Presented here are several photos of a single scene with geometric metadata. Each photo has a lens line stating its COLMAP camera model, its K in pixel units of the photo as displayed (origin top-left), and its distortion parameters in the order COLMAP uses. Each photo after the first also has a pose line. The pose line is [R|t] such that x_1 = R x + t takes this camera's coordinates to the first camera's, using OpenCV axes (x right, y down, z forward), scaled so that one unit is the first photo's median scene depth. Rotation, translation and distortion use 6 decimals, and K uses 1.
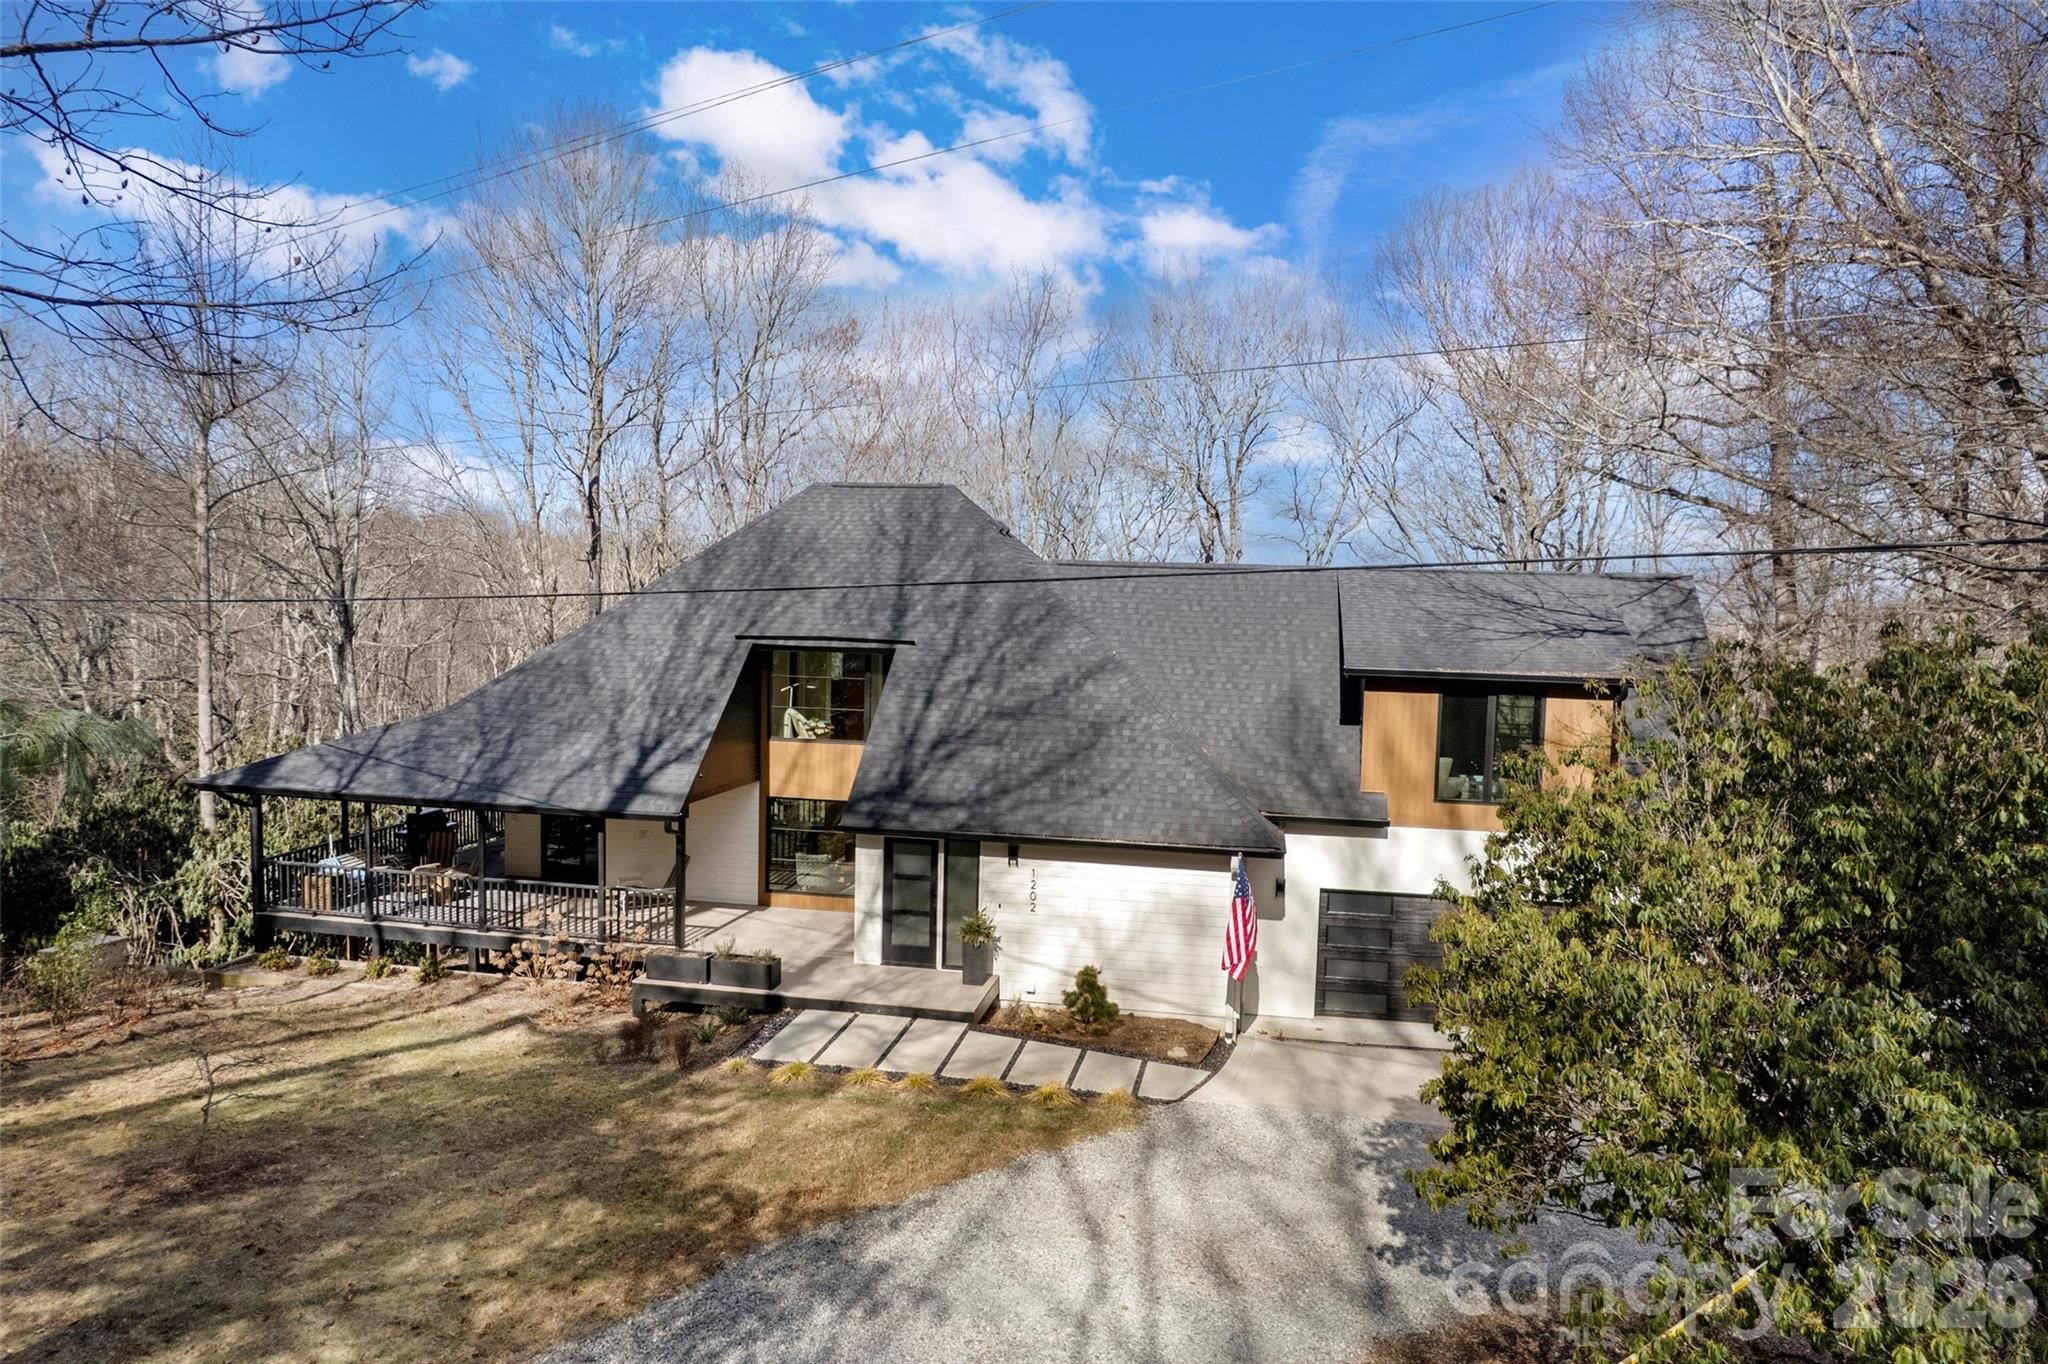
lens RADIAL K [[1329.9, 0, 1024.0], [0, 1329.9, 682.0], [0, 0, 1]] dist [-0.097557, 0.100340]
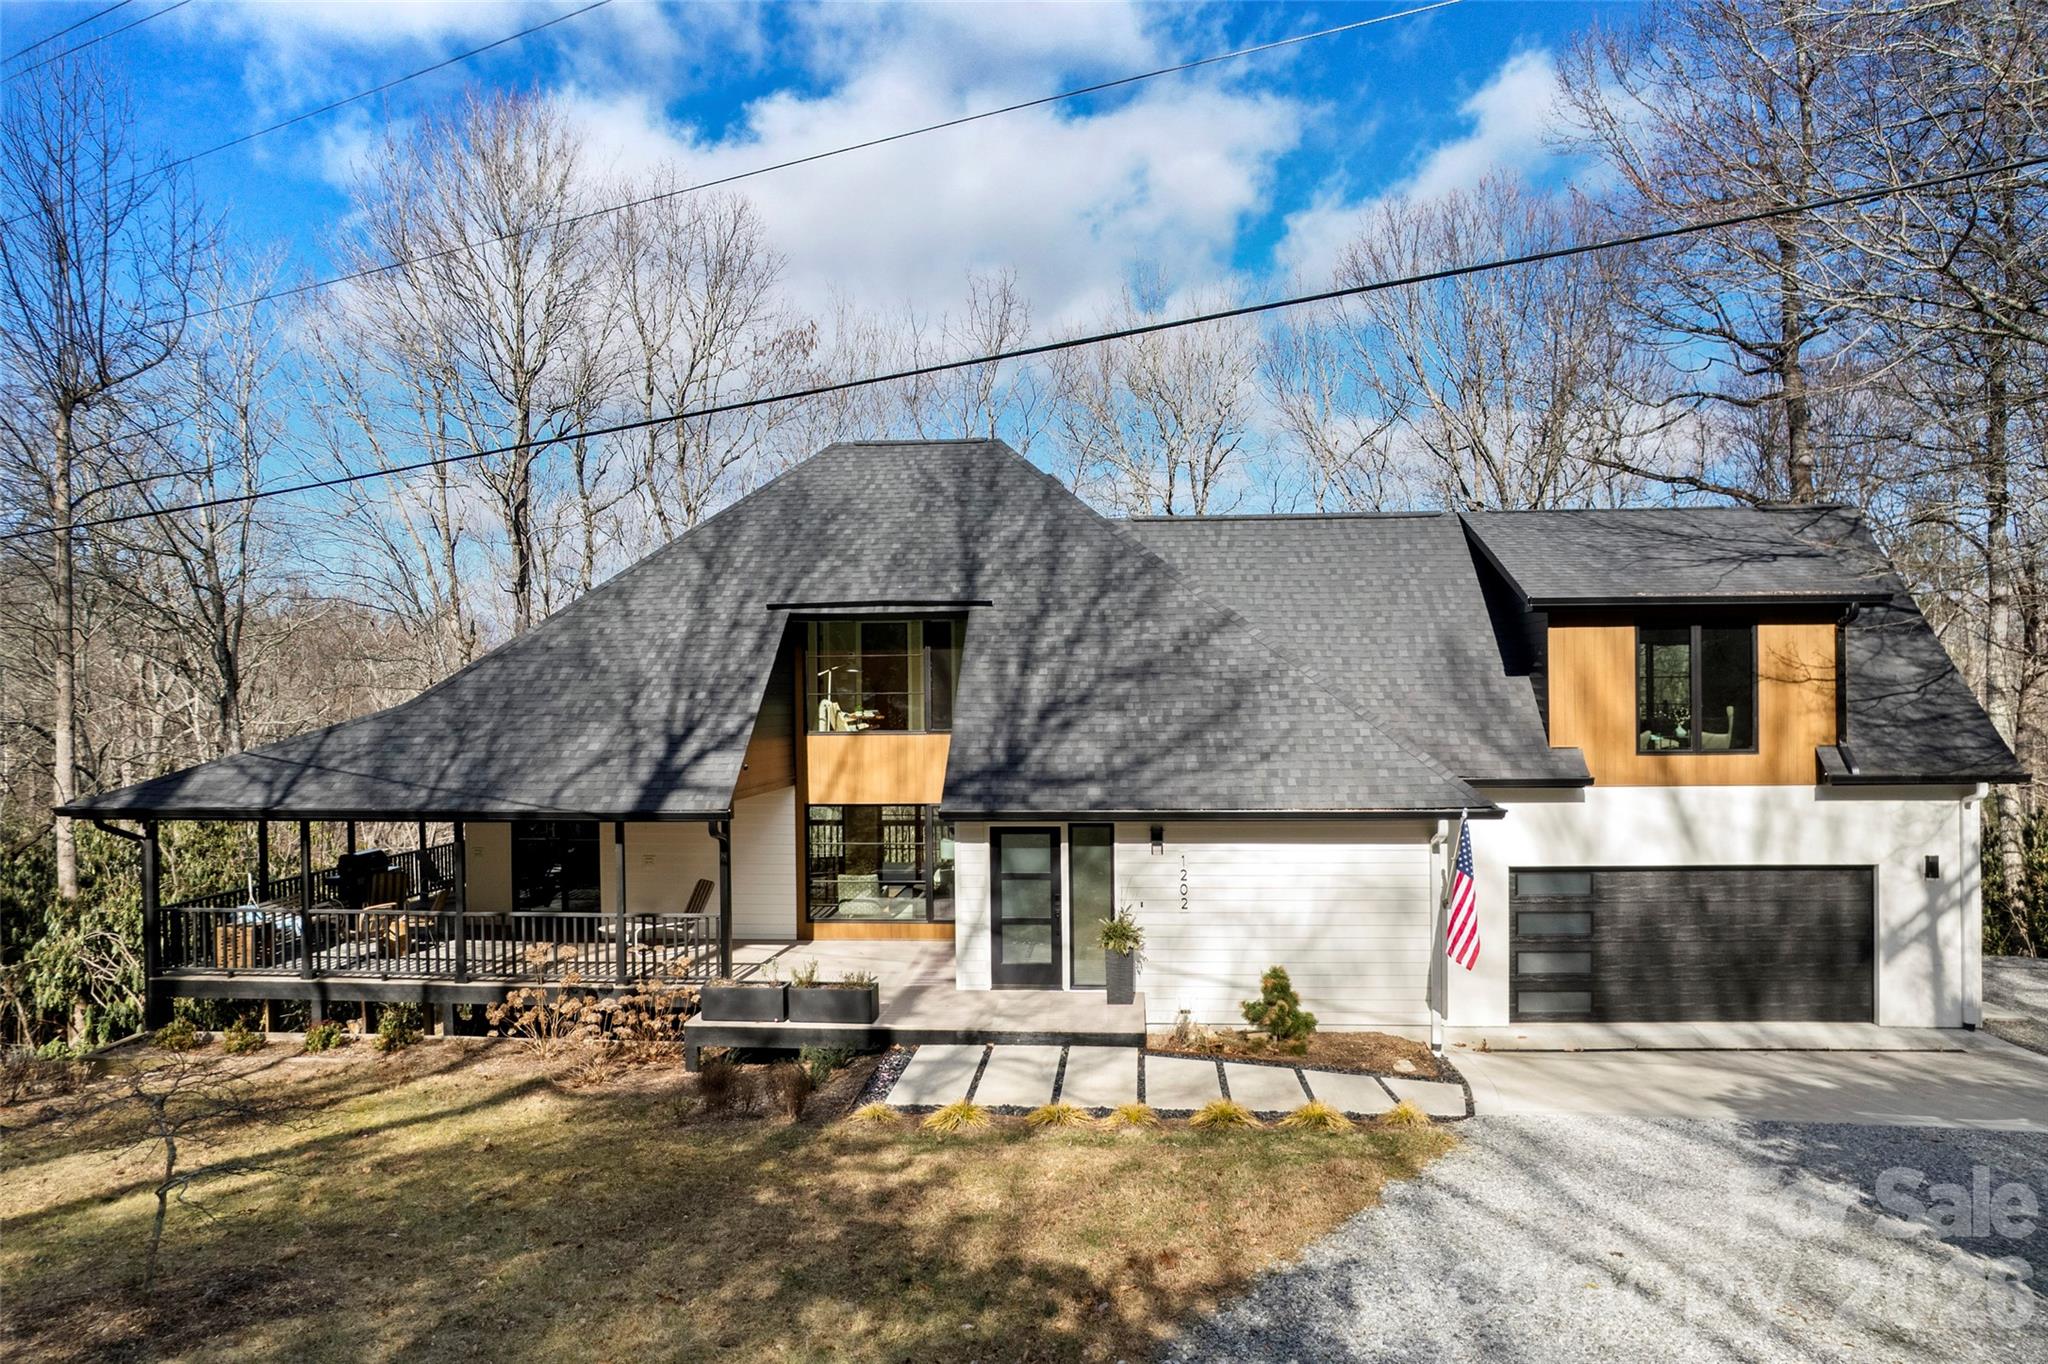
lens RADIAL K [[1329.9, 0, 1024.0], [0, 1329.9, 682.0], [0, 0, 1]] dist [-0.097557, 0.100340]
pose [[0.994966, -0.035380, 0.093759, -0.152894], [0.041564, 0.997029, -0.064851, 0.079512], [-0.091186, 0.068422, 0.993481, 0.190549]]
